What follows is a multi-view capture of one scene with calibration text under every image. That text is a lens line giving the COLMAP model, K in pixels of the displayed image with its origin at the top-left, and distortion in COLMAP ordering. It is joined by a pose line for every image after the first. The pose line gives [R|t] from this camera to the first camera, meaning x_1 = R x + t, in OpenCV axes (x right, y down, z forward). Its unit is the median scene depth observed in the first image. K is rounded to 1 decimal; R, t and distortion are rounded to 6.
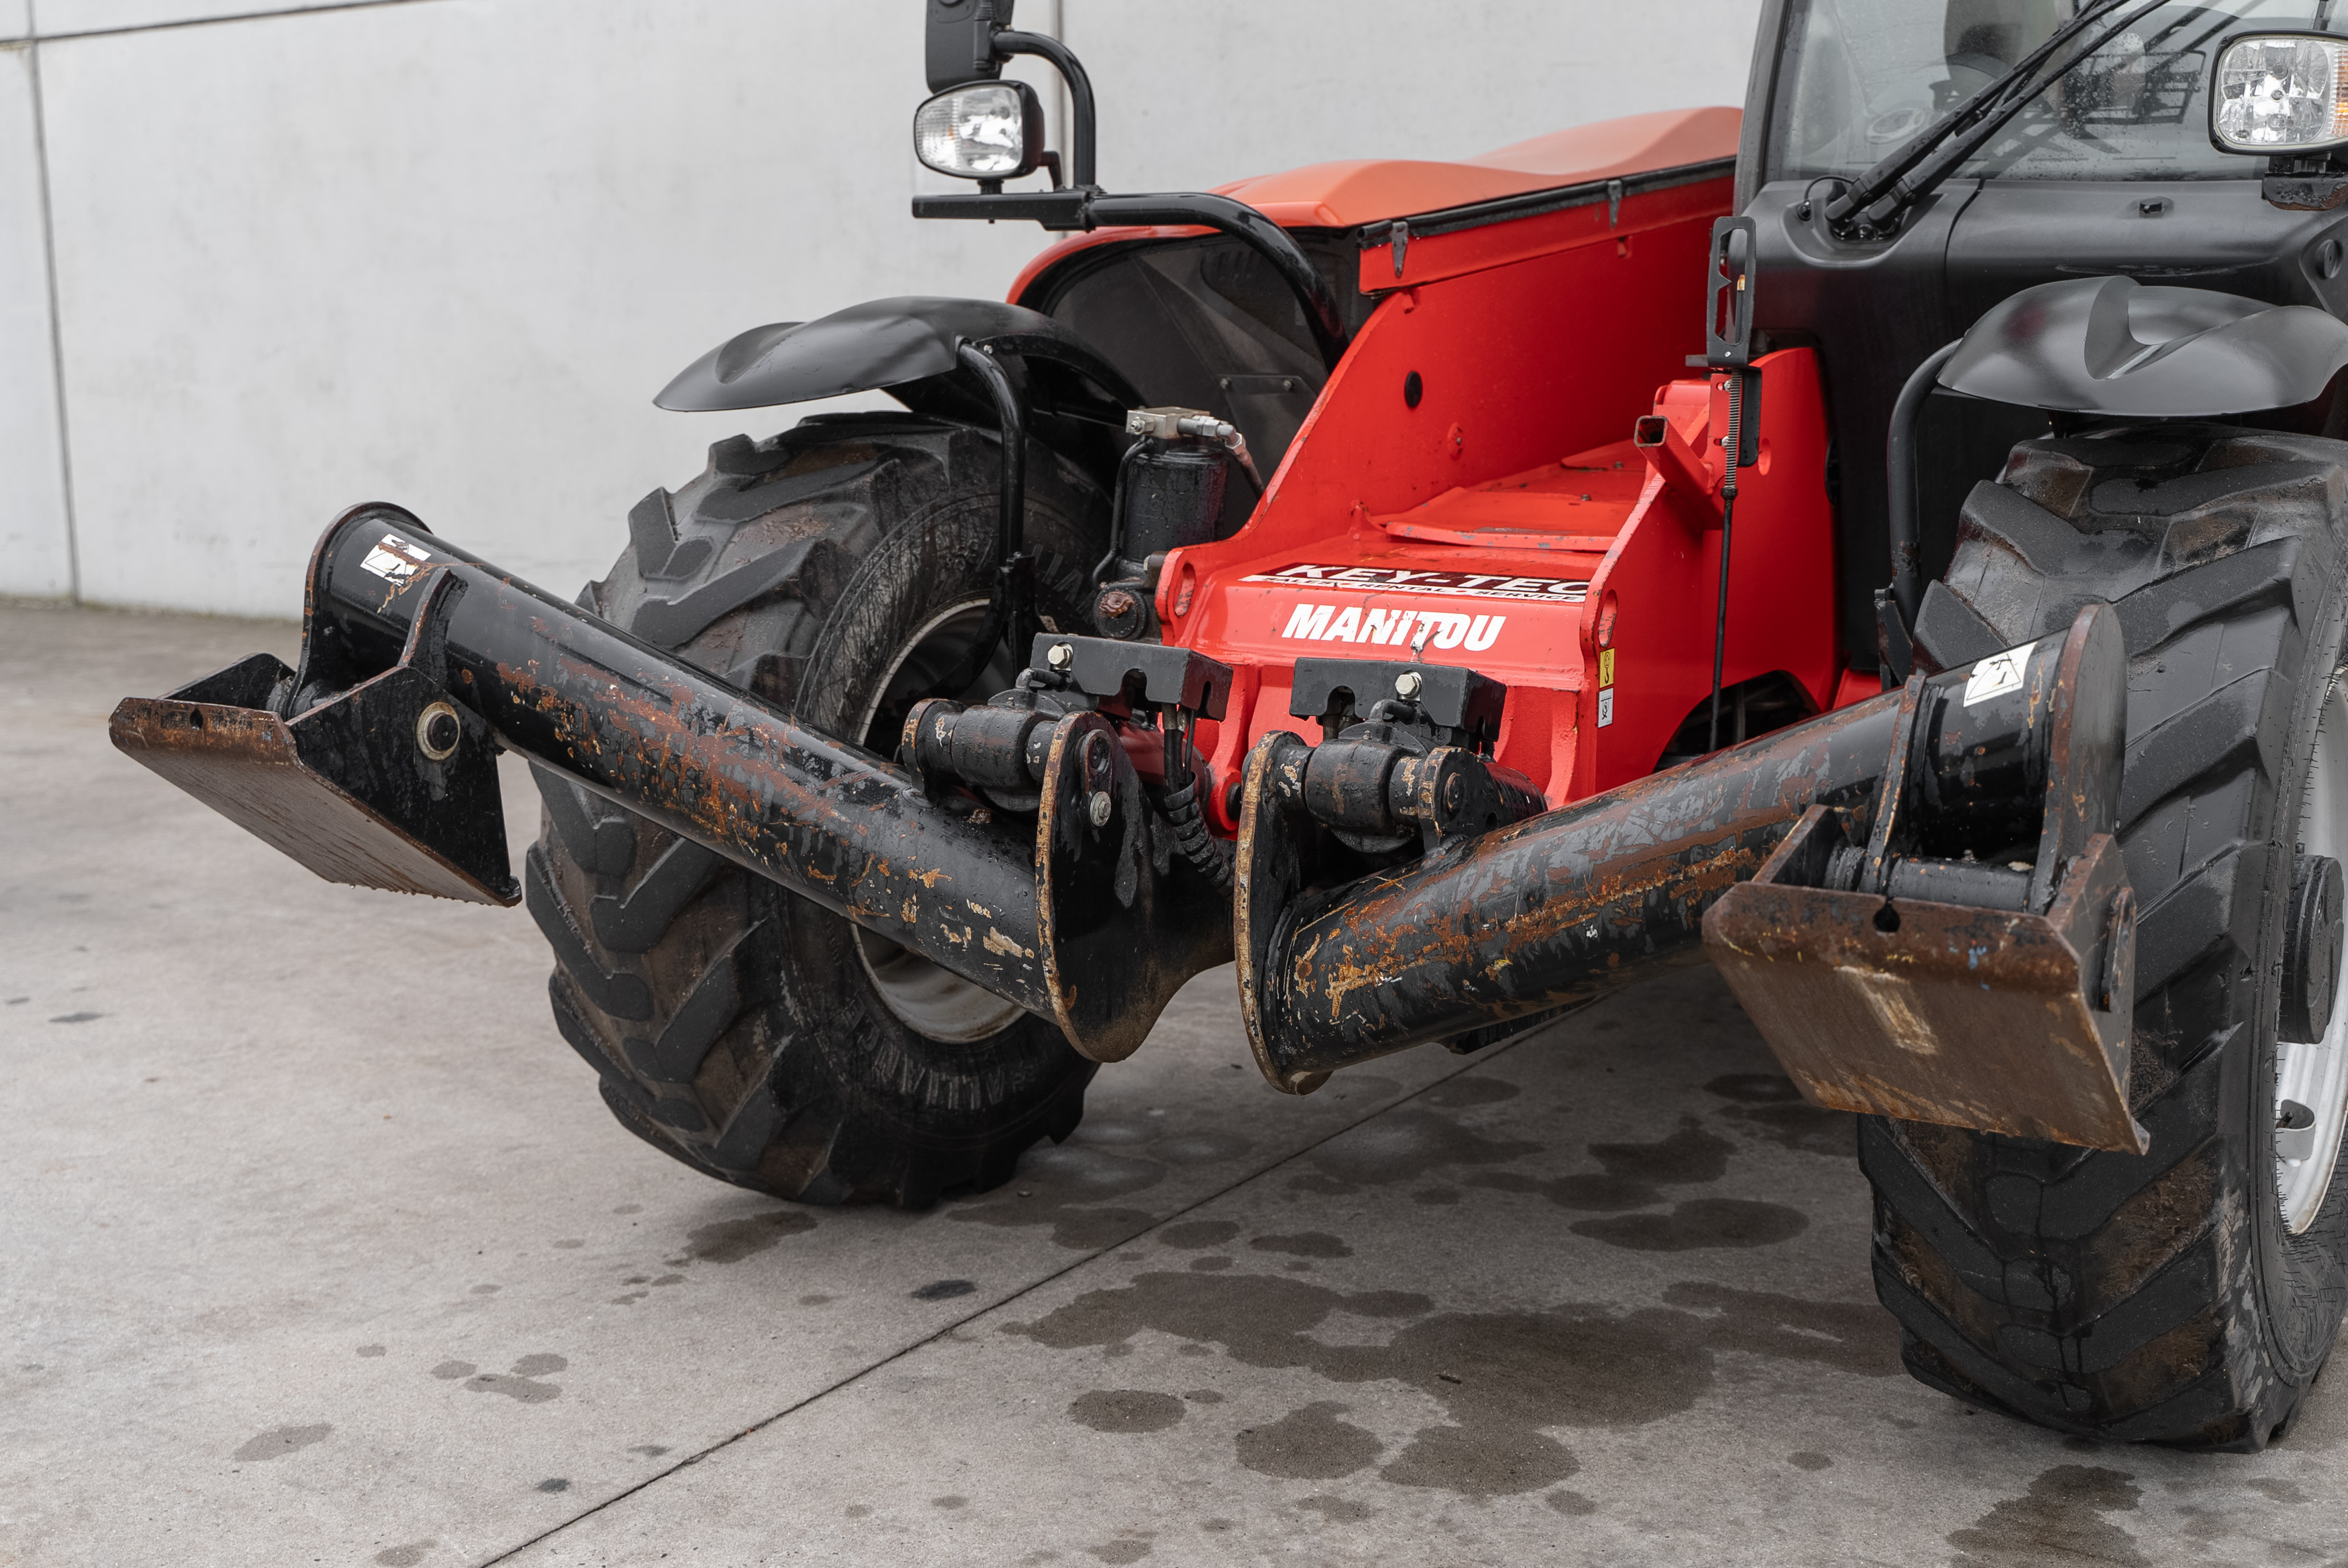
lens RADIAL K [[2769.9, 0, 1174.0], [0, 2769.9, 784.0], [0, 0, 1]] dist [-0.000074, -0.008782]
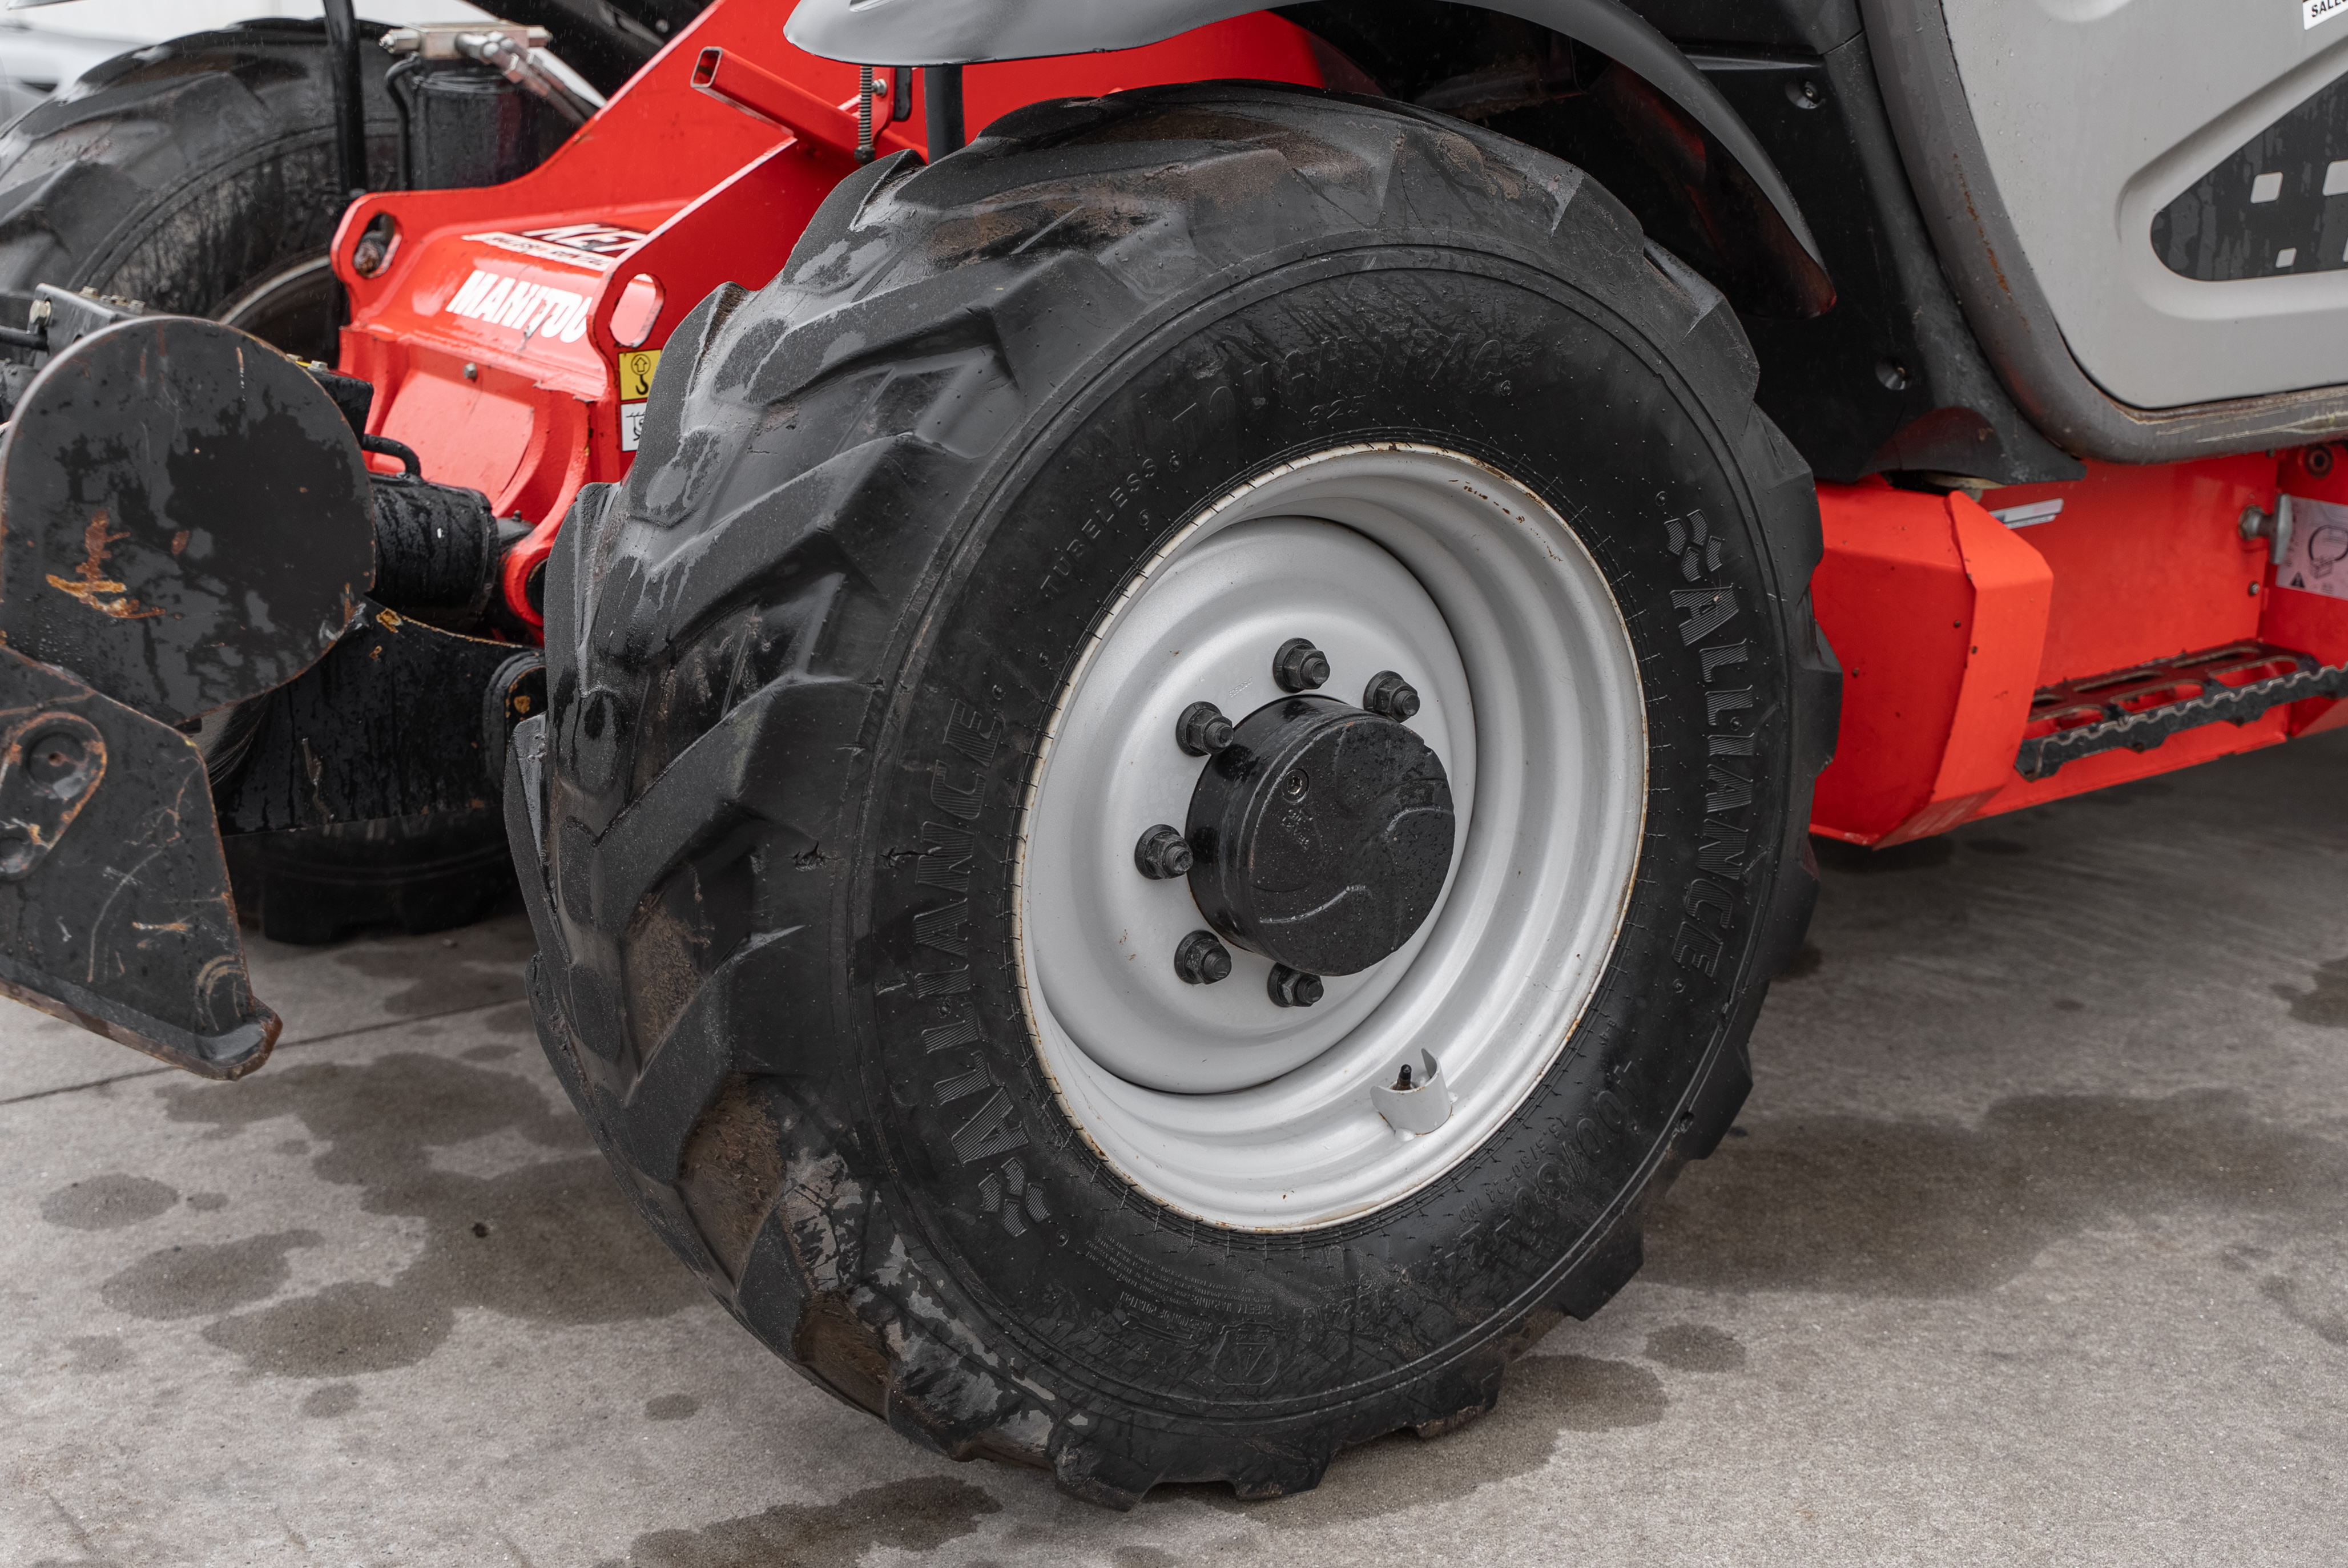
lens RADIAL K [[3047.8, 0, 1174.0], [0, 3047.8, 784.0], [0, 0, 1]] dist [-0.003074, -0.023143]
pose [[0.937097, 0.116534, -0.329042, 0.526988], [-0.081507, 0.989620, 0.118358, -0.037098], [0.339419, -0.084094, 0.936869, 0.214246]]
